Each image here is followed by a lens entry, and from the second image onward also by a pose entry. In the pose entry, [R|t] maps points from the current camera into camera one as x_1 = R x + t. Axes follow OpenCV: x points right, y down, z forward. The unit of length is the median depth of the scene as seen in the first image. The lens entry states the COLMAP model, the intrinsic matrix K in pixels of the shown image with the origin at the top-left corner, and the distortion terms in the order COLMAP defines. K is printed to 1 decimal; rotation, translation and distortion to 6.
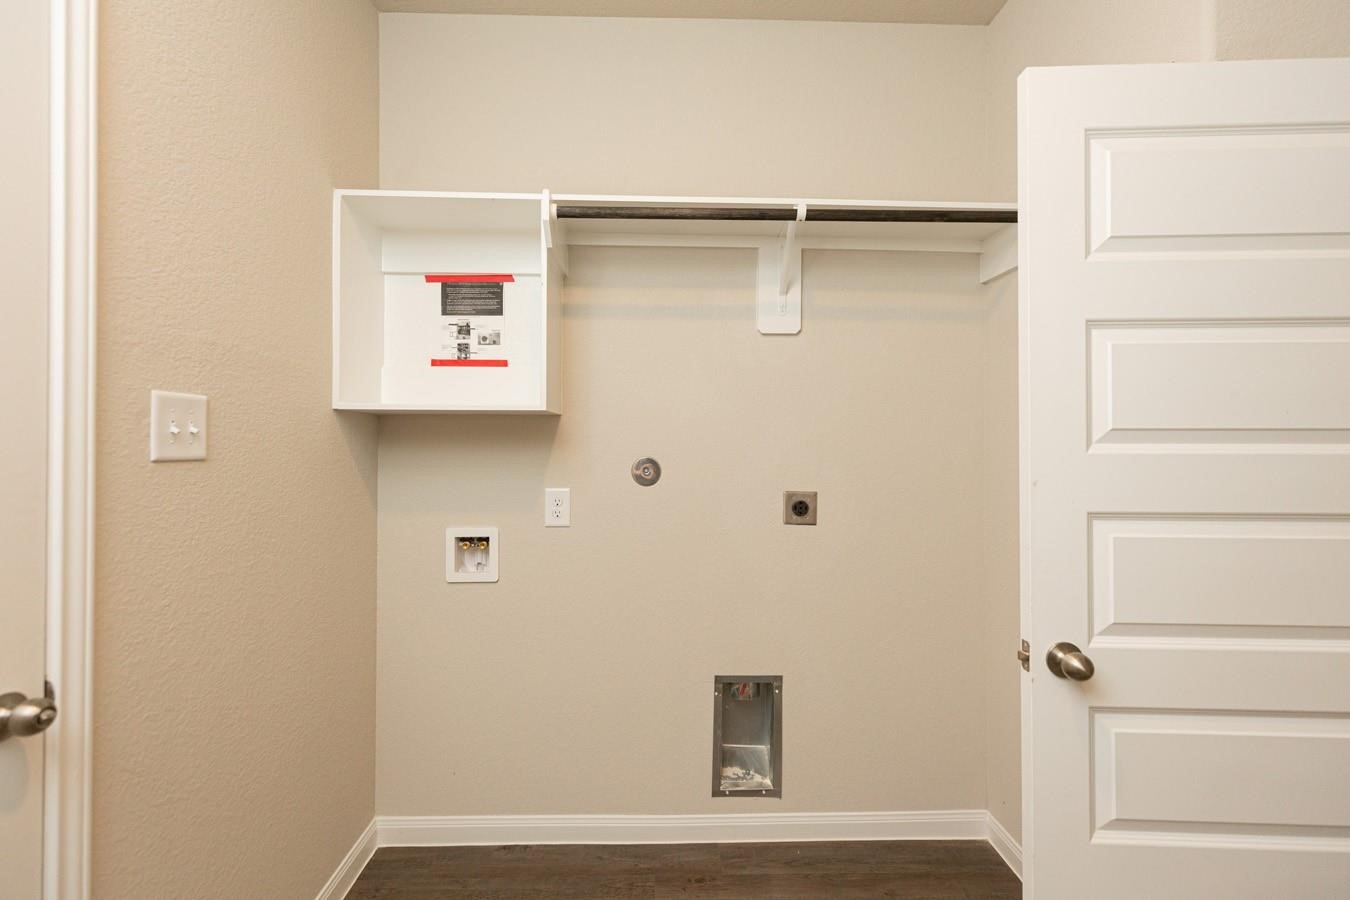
lens RADIAL K [[600.6, 0, 668.3], [0, 600.6, 443.1], [0, 0, 1]] dist [0.003562, -0.000806]
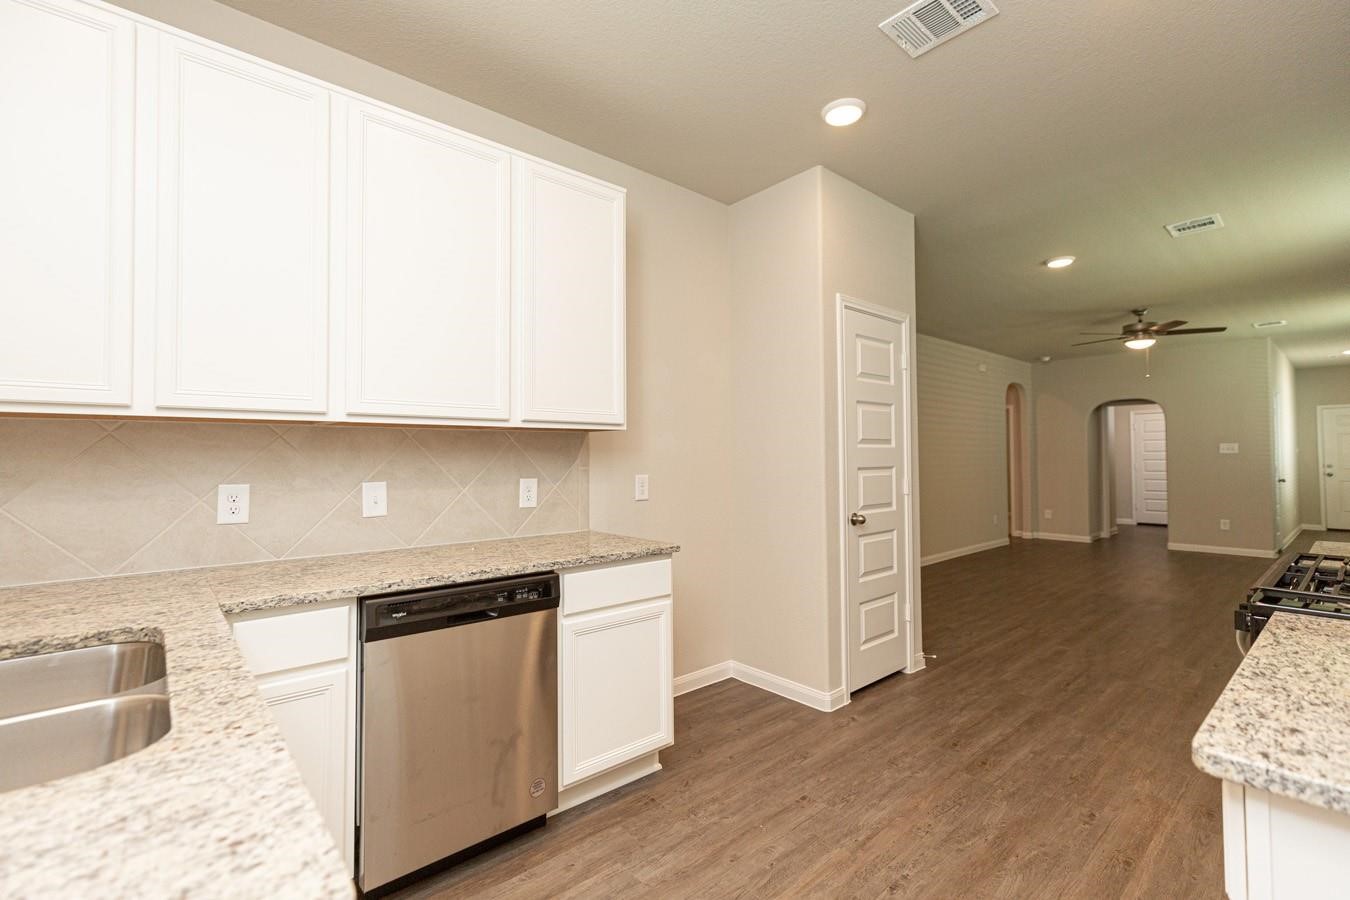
lens RADIAL K [[610.2, 0, 667.8], [0, 610.2, 443.3], [0, 0, 1]] dist [0.002291, -0.000024]
pose [[0.744963, 0.007059, 0.667068, -1.069736], [0.001384, 0.999926, -0.012128, 0.017950], [-0.667104, 0.009958, 0.744898, -0.315141]]
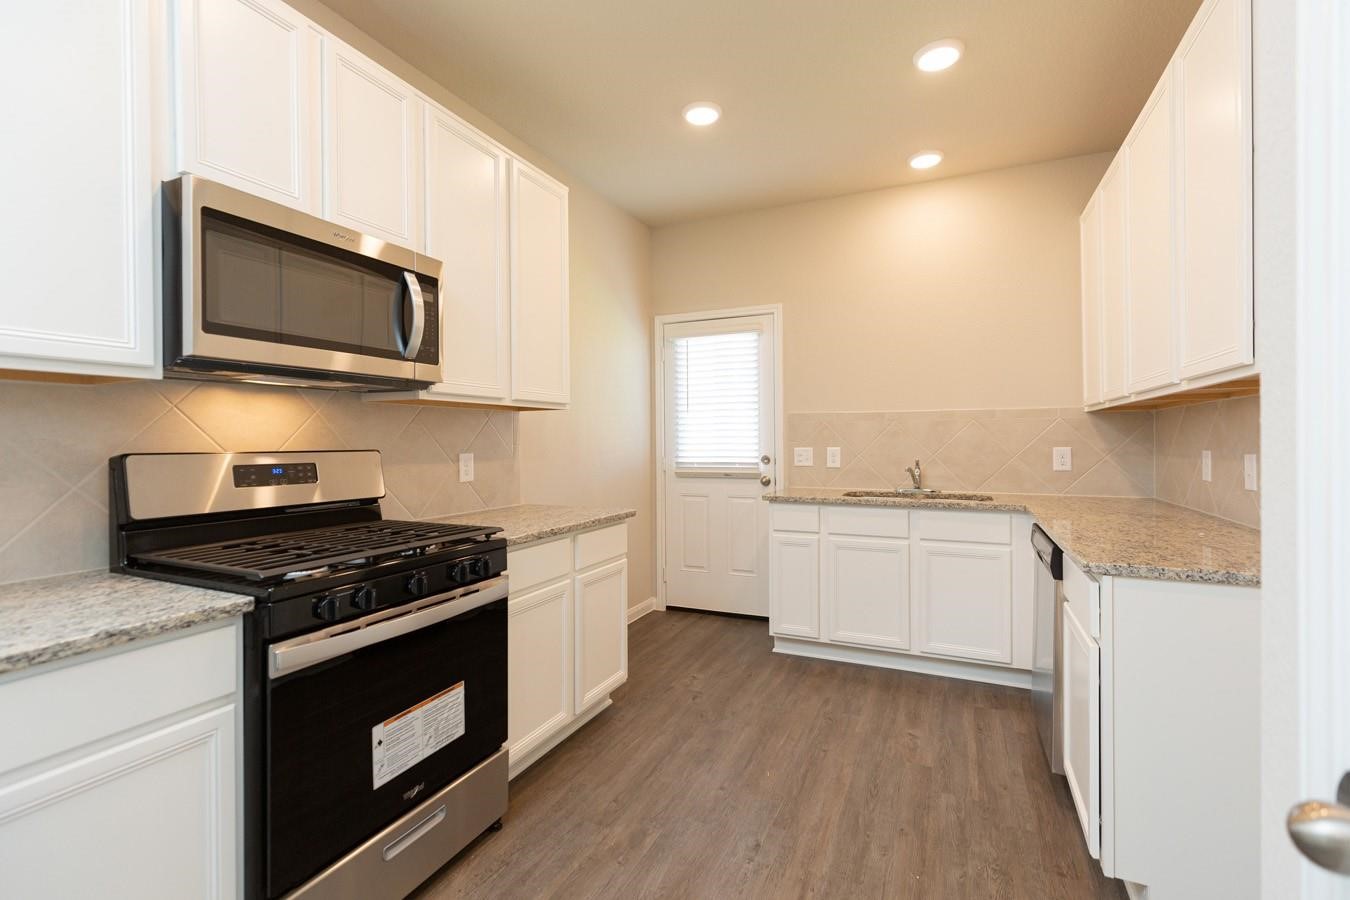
lens RADIAL K [[610.2, 0, 667.8], [0, 610.2, 443.3], [0, 0, 1]] dist [0.002291, -0.000024]
pose [[-0.408907, 0.003665, -0.912569, 0.693056], [0.015296, 0.999879, -0.002838, 0.045331], [0.912448, -0.015119, -0.408914, 0.408438]]
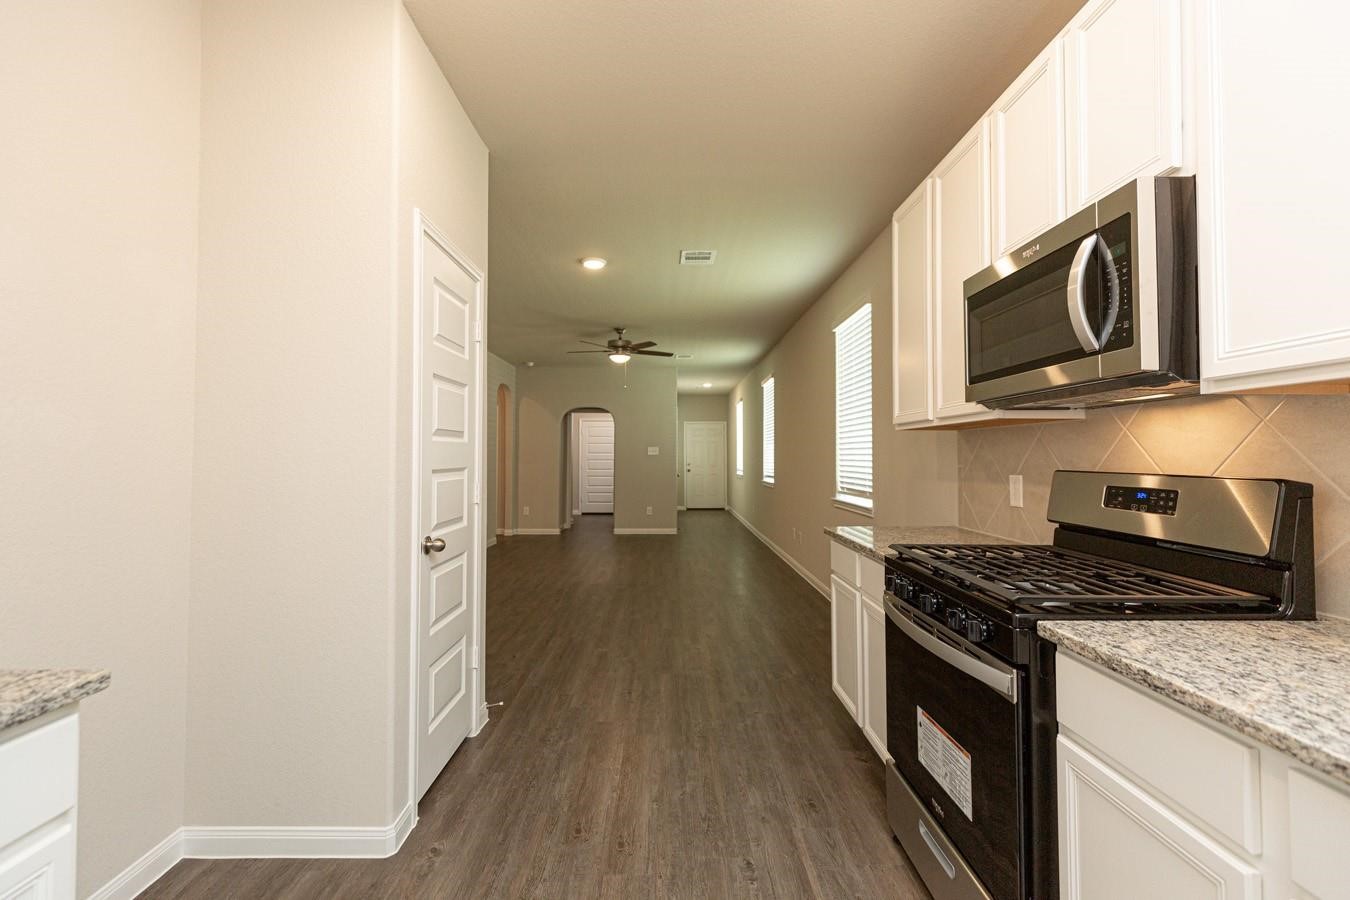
lens RADIAL K [[600.6, 0, 668.3], [0, 600.6, 443.1], [0, 0, 1]] dist [0.003562, -0.000806]
pose [[-0.023557, 0.017202, 0.999575, -0.729720], [-0.013559, 0.999754, -0.017524, 0.027416], [-0.999631, -0.013966, -0.023318, 0.147717]]
